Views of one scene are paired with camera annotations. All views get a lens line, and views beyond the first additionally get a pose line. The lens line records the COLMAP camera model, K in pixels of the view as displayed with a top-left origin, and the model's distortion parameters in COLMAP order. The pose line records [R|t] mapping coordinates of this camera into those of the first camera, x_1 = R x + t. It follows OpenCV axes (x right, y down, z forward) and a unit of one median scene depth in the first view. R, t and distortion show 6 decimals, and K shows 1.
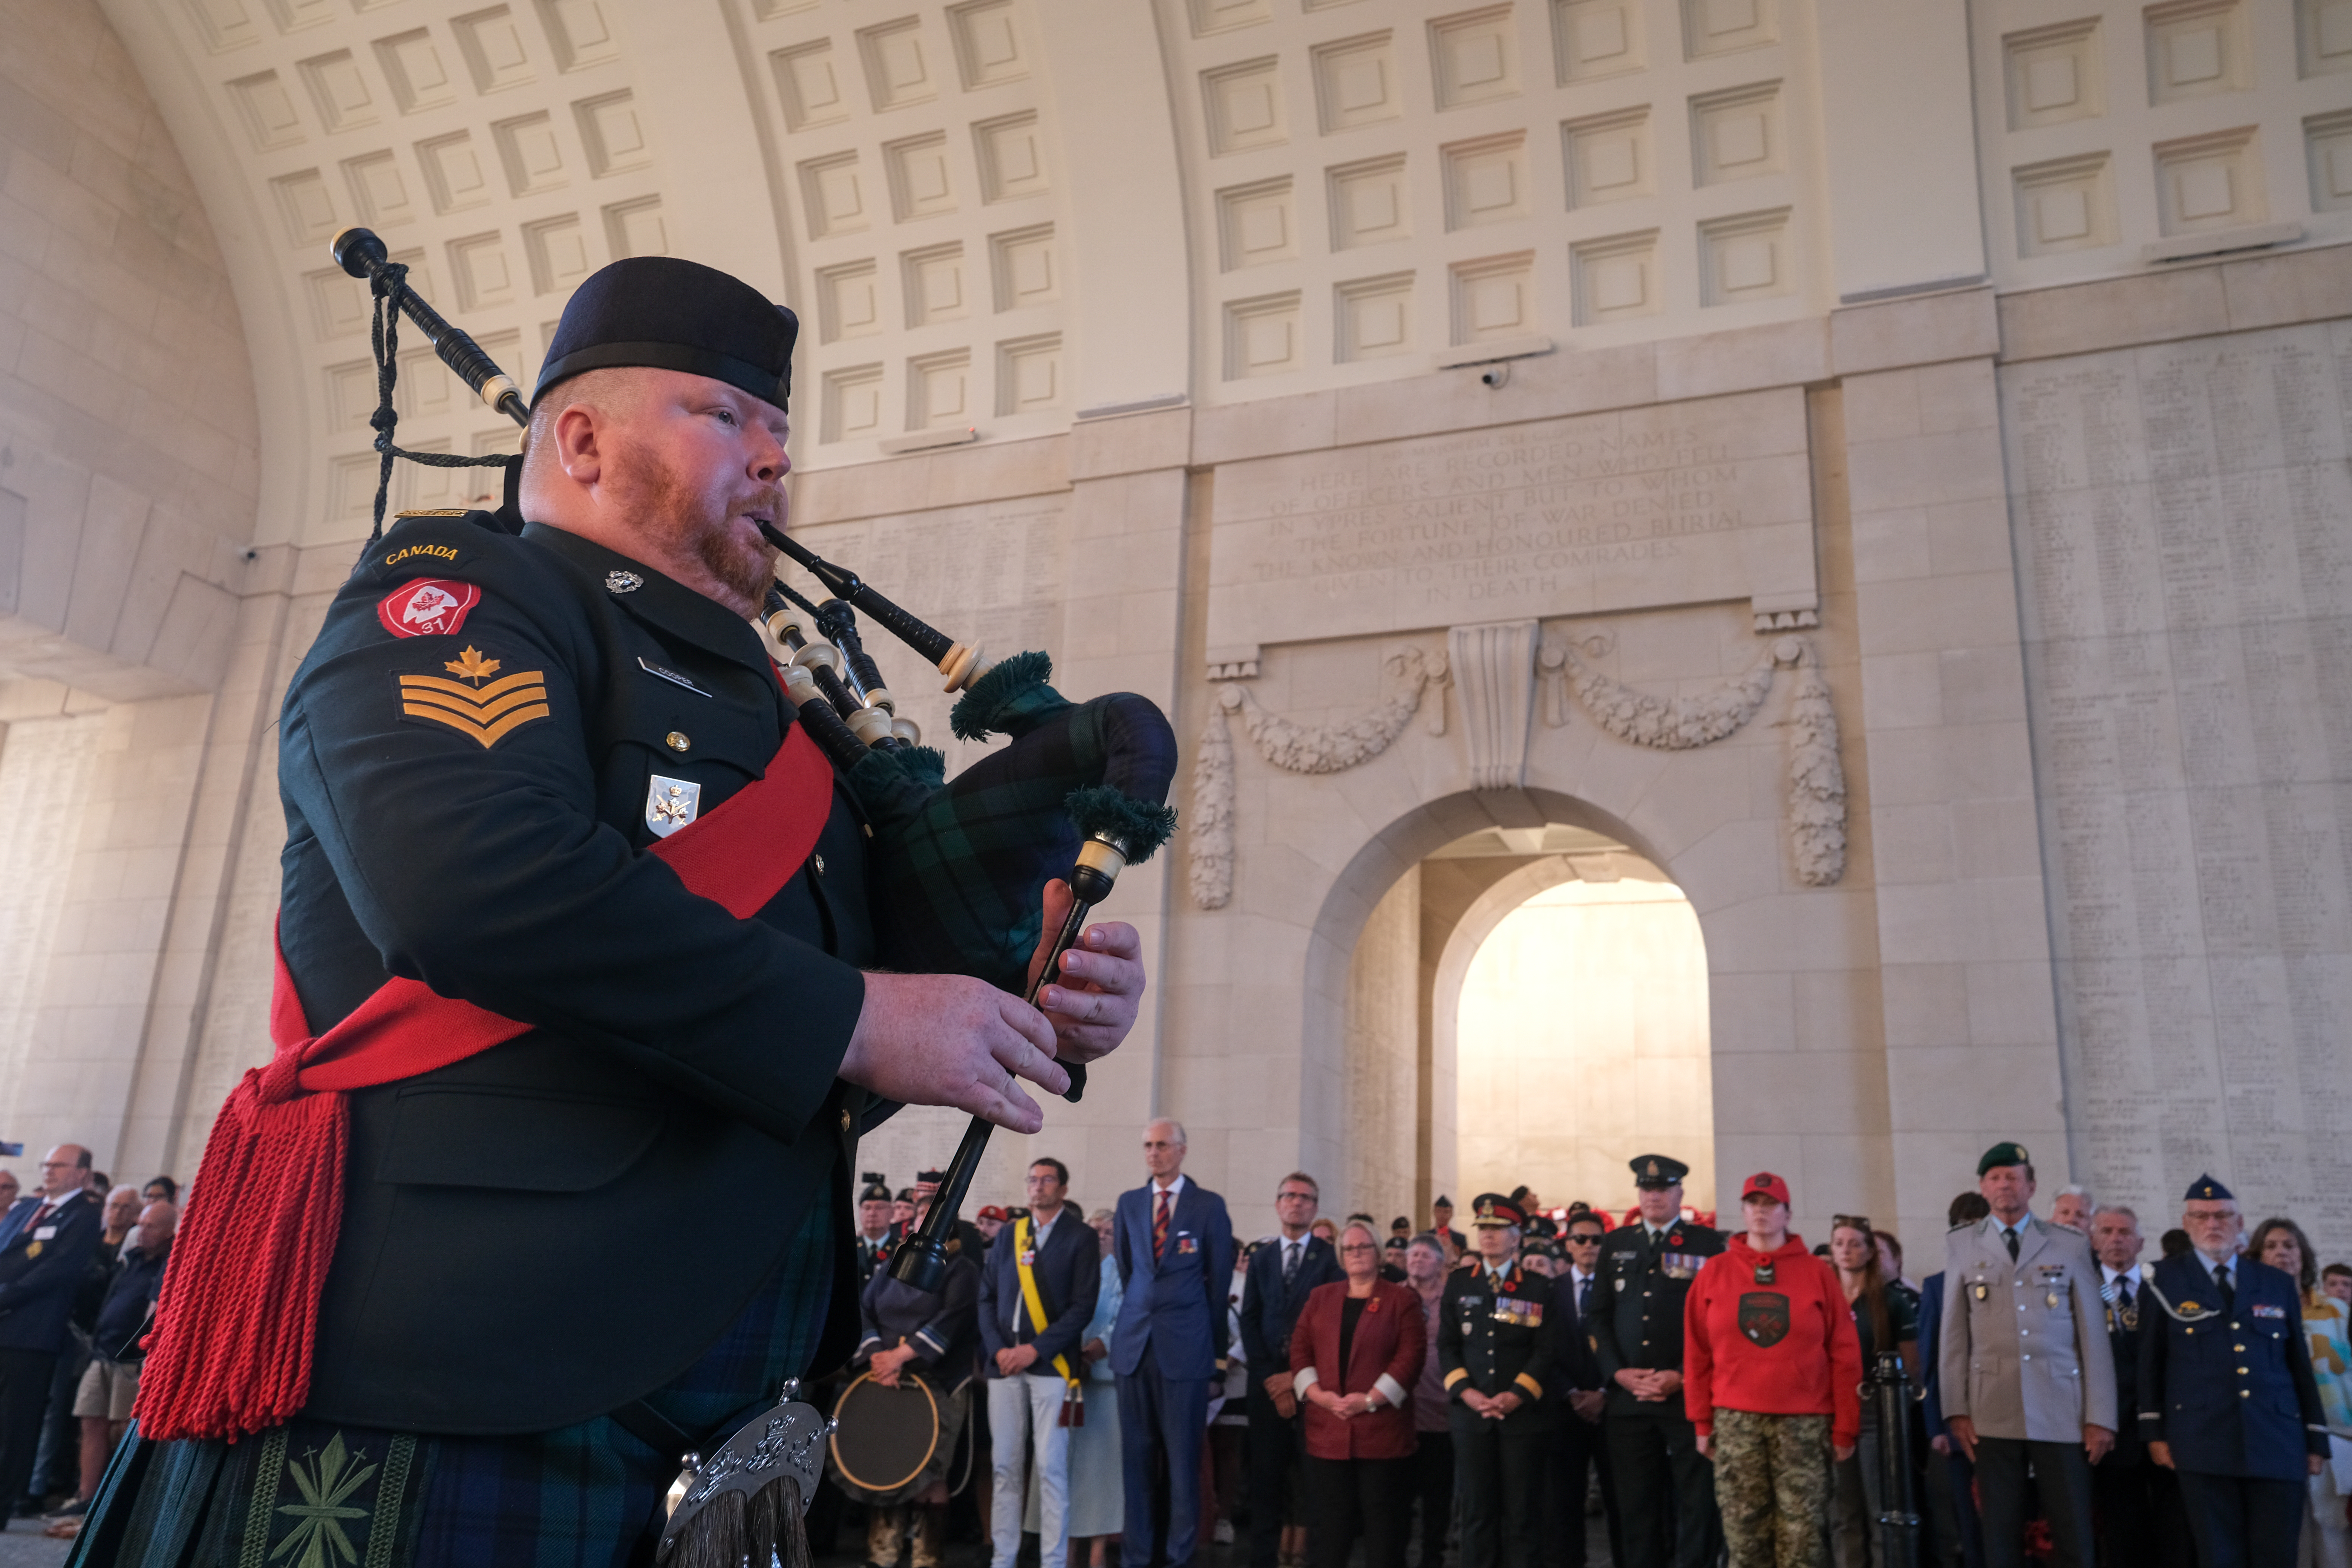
lens RADIAL K [[1773.8, 0, 1188.8], [0, 1773.8, 760.8], [0, 0, 1]] dist [-0.003681, 0.010559]
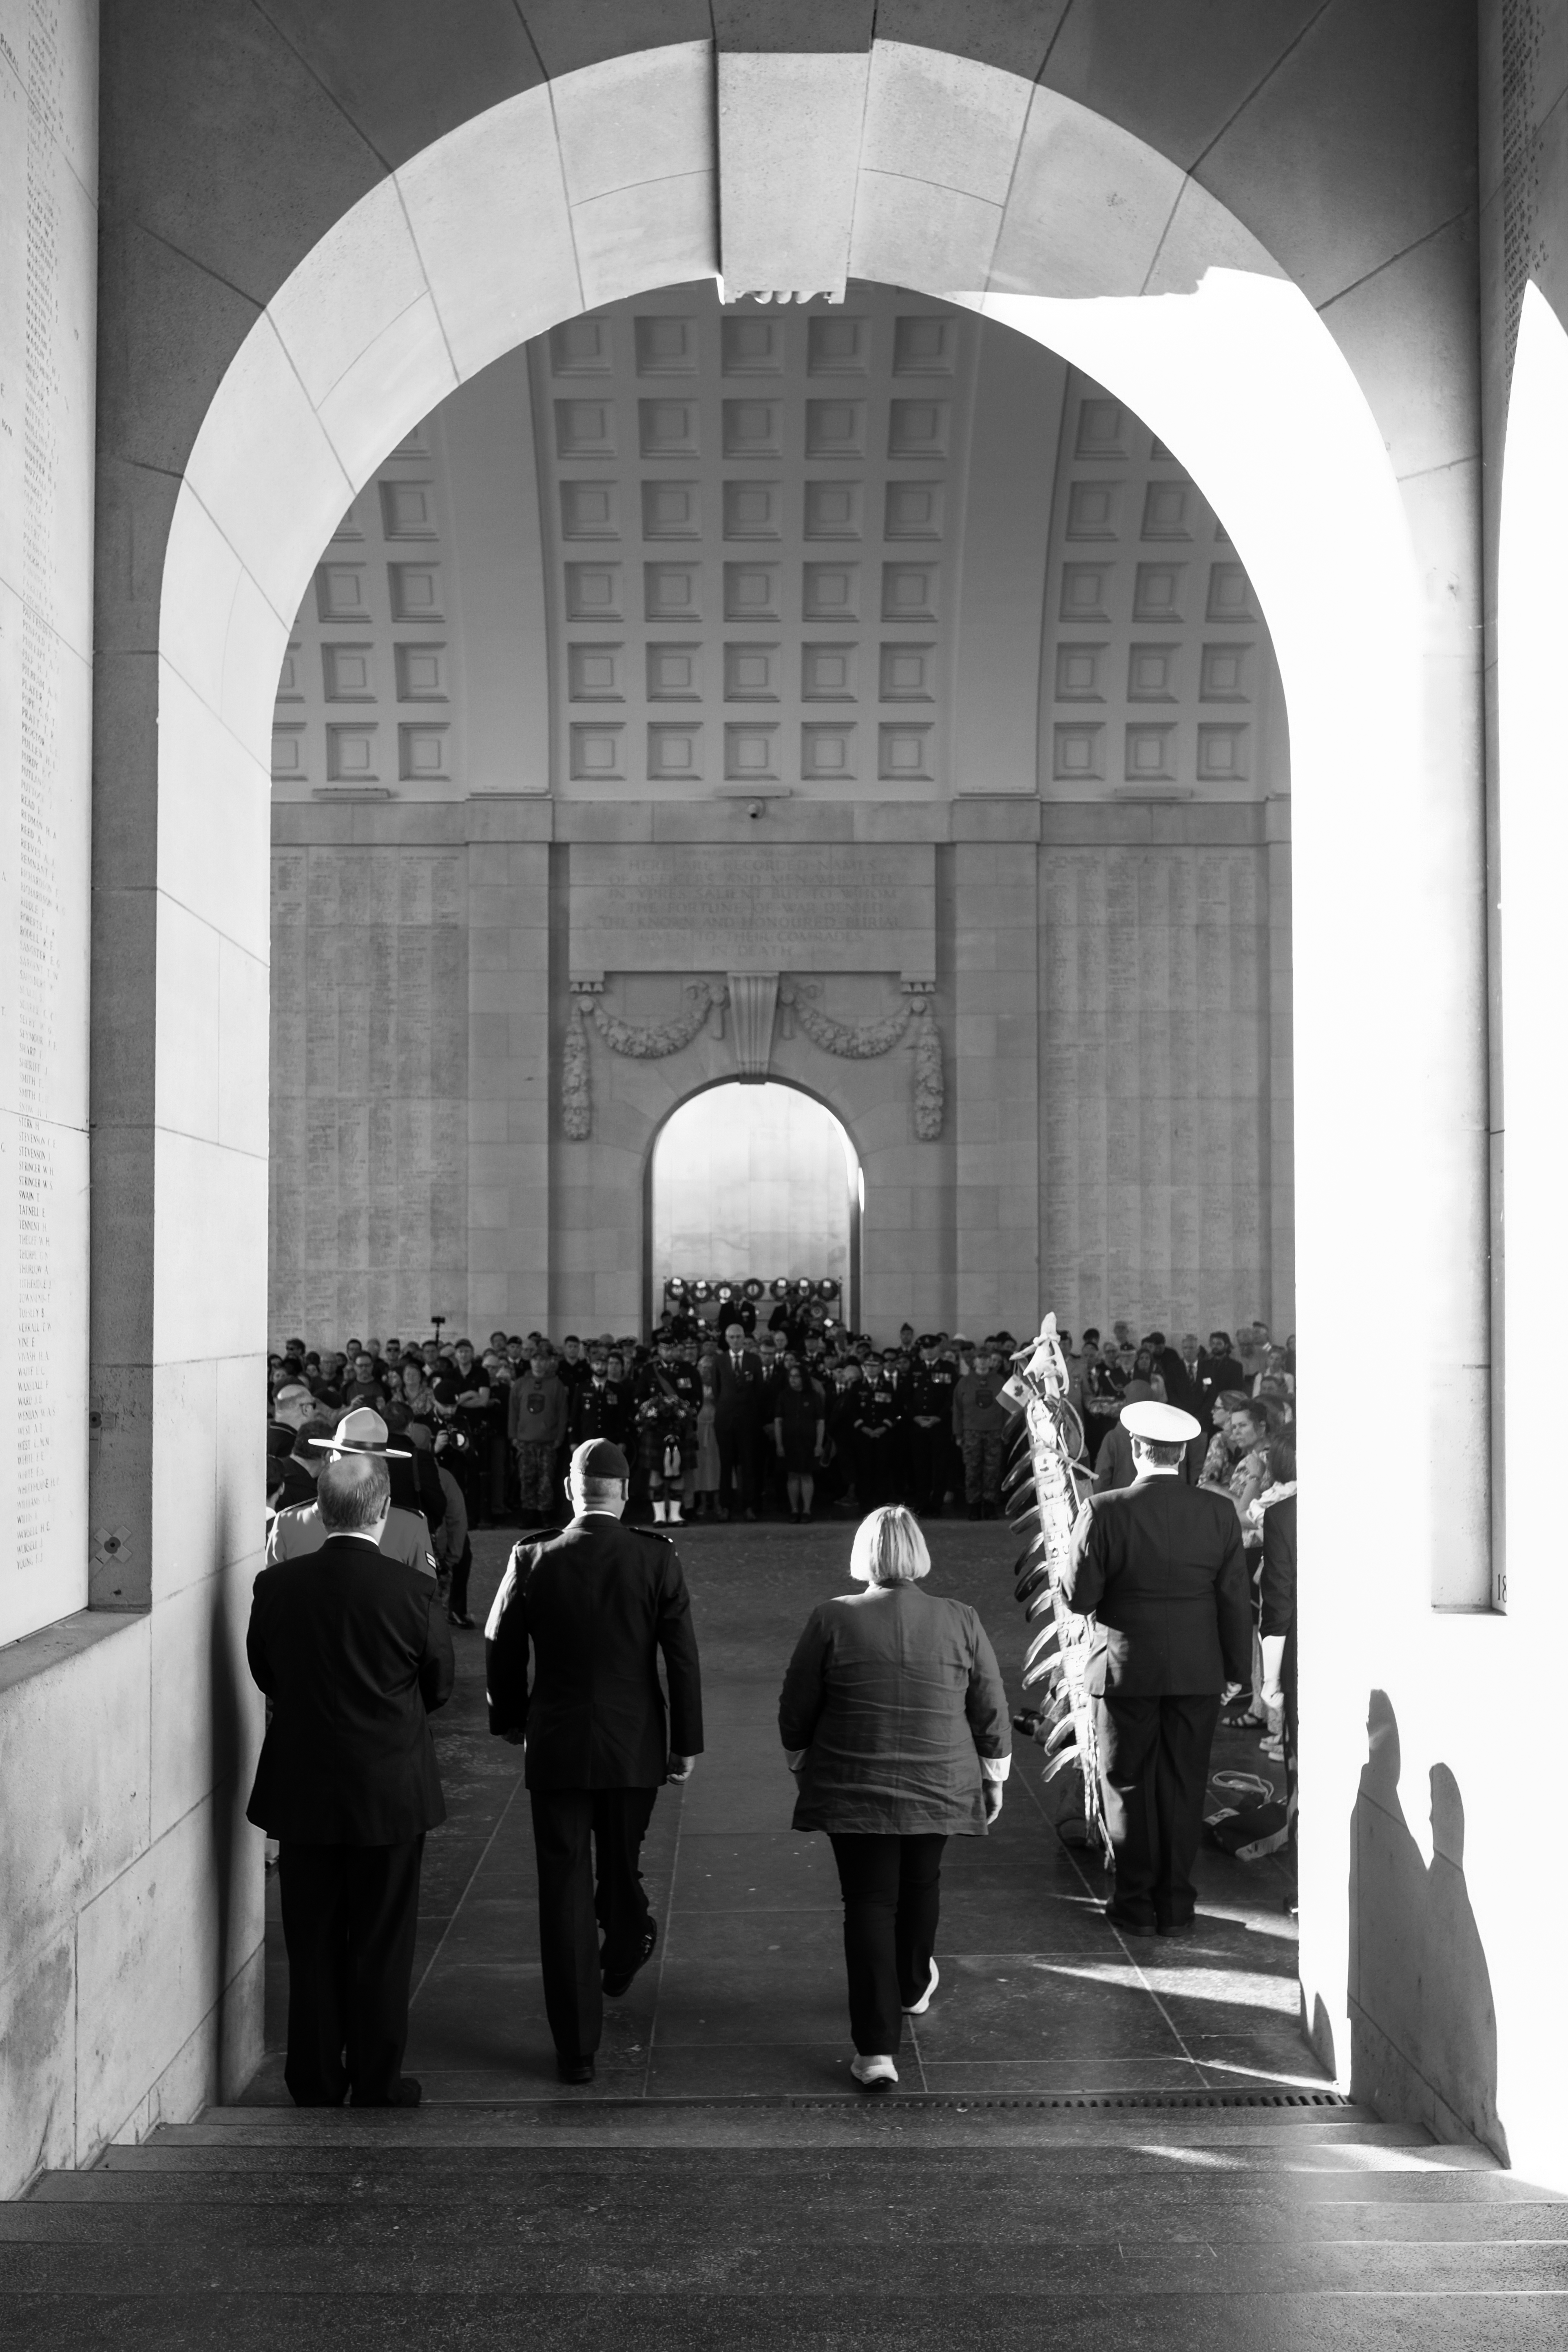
lens RADIAL K [[1773.8, 0, 777.5], [0, 1773.8, 1190.6], [0, 0, 1]] dist [-0.003681, 0.010559]
pose [[0.929992, -0.021355, 0.366959, -0.448688], [-0.069361, 0.970181, 0.232244, -0.283690], [-0.360977, -0.241438, 0.900780, -0.594988]]
